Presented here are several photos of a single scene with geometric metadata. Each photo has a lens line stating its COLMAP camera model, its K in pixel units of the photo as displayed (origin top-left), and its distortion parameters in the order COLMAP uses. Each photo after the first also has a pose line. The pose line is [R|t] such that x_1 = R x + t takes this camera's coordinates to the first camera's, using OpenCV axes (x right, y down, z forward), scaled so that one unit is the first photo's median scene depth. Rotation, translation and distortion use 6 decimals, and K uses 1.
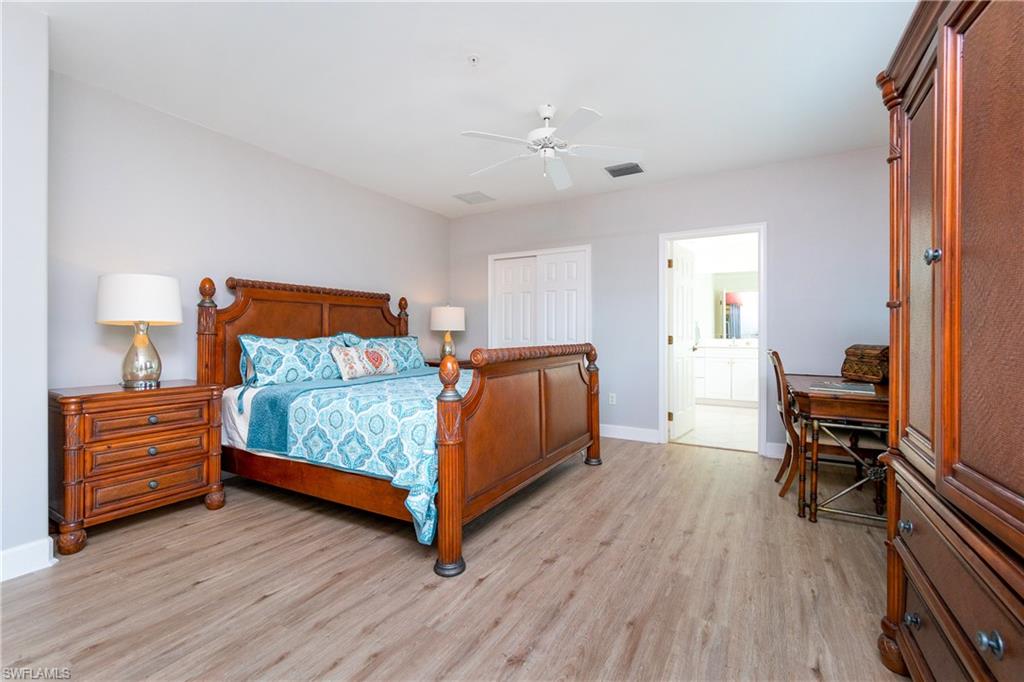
lens RADIAL K [[449.0, 0, 509.0], [0, 449.0, 335.3], [0, 0, 1]] dist [0.001988, 0.000212]
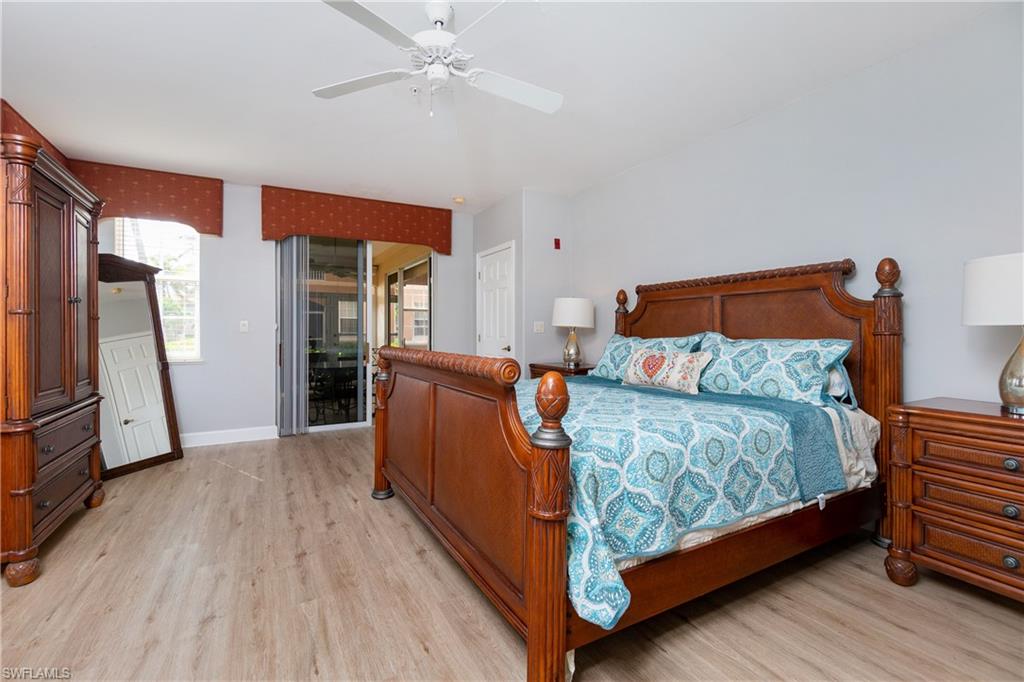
lens RADIAL K [[449.0, 0, 508.2], [0, 449.0, 336.7], [0, 0, 1]] dist [0.001988, 0.000212]
pose [[-0.520876, 0.008642, -0.853589, 0.742810], [-0.003441, 0.999919, 0.012223, -0.010996], [0.853625, 0.009303, -0.520804, 1.744706]]
